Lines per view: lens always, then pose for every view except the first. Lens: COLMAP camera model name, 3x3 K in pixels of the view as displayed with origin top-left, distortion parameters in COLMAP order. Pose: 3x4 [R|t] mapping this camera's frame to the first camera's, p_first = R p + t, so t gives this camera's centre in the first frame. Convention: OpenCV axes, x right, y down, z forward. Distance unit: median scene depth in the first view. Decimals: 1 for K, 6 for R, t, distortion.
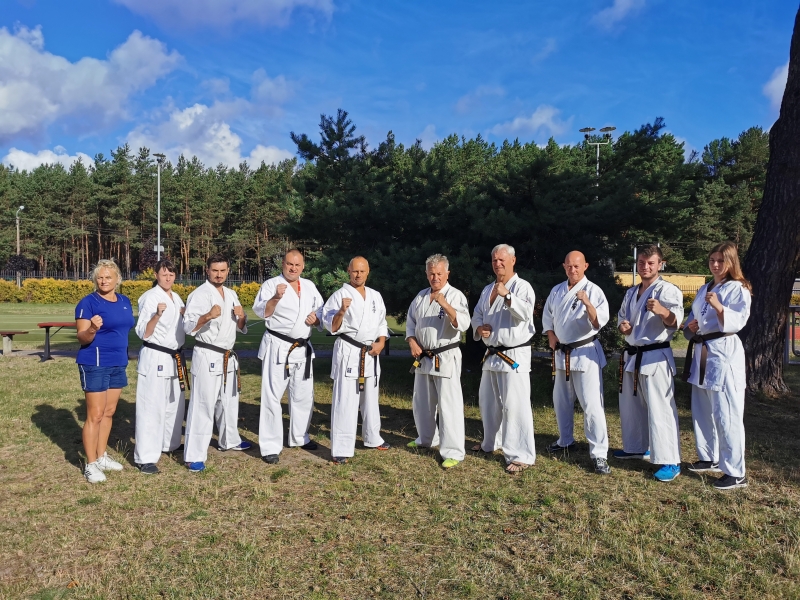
lens RADIAL K [[614.5, 0, 401.8], [0, 614.5, 299.1], [0, 0, 1]] dist [0.066868, -0.088917]
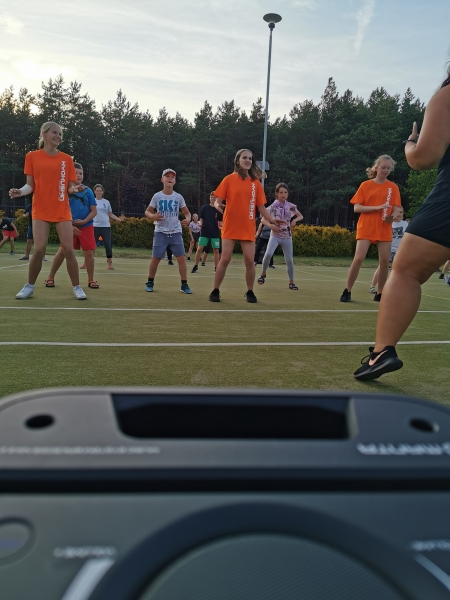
lens RADIAL K [[460.9, 0, 227.4], [0, 460.9, 299.9], [0, 0, 1]] dist [0.066868, -0.088917]
pose [[0.996493, 0.020651, 0.081089, -4.446282], [-0.028904, 0.994368, 0.101963, 0.135188], [-0.078526, -0.103949, 0.991478, 4.611200]]
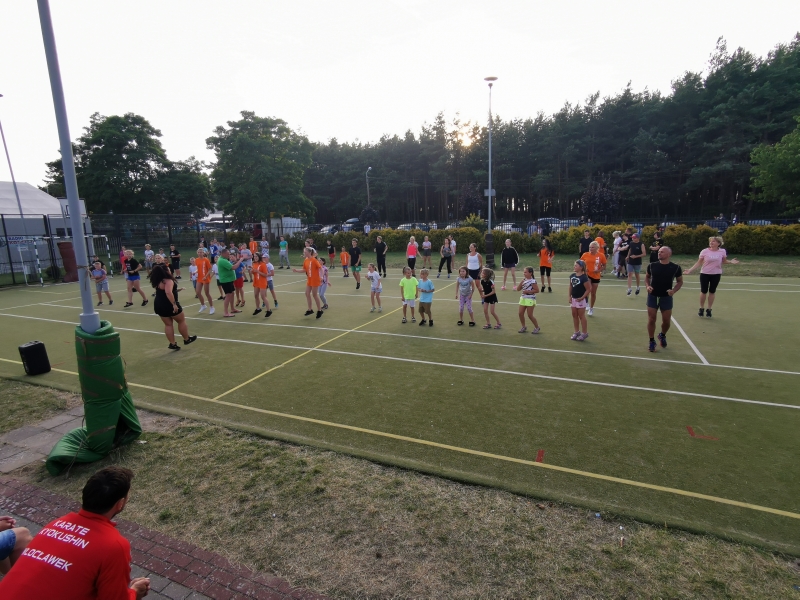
lens RADIAL K [[426.4, 0, 396.8], [0, 426.4, 302.2], [0, 0, 1]] dist [-0.002605, 0.002413]
pose [[0.869616, 0.052474, -0.490932, -1.919992], [0.032848, 0.985984, 0.163574, -0.297983], [0.492634, -0.158372, 0.855704, 3.752869]]
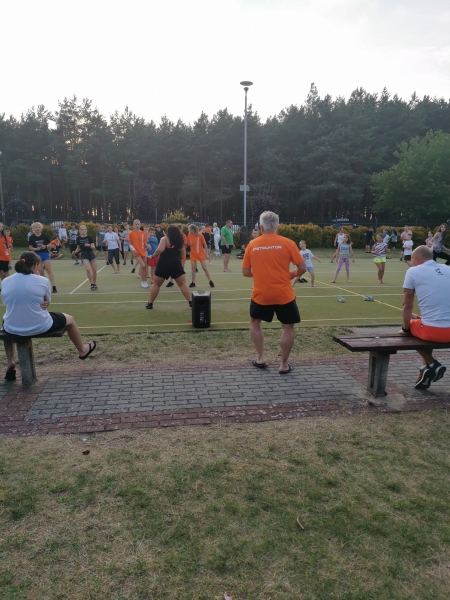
lens RADIAL K [[460.9, 0, 226.5], [0, 460.9, 300.9], [0, 0, 1]] dist [0.066868, -0.088917]
pose [[0.997511, -0.021807, 0.067048, -4.464454], [0.012521, 0.990641, 0.135919, -0.068245], [-0.069384, -0.134742, 0.988449, 2.663353]]
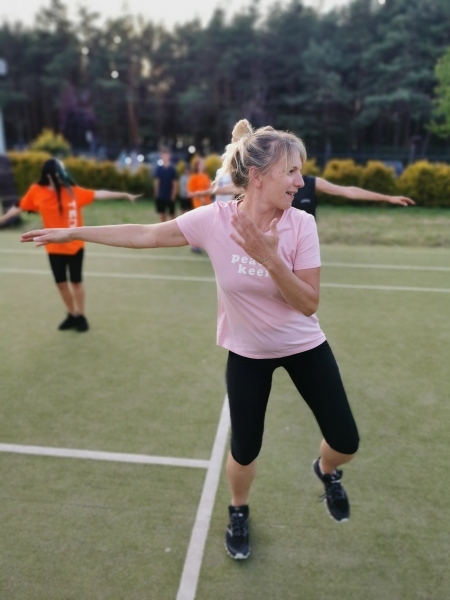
lens RADIAL K [[460.9, 0, 226.1], [0, 460.9, 301.3], [0, 0, 1]] dist [0.066868, -0.088917]
pose [[0.978833, 0.059716, -0.195755, -1.600014], [-0.005669, 0.964029, 0.265736, -0.124859], [0.204583, -0.259001, 0.943962, 6.597621]]
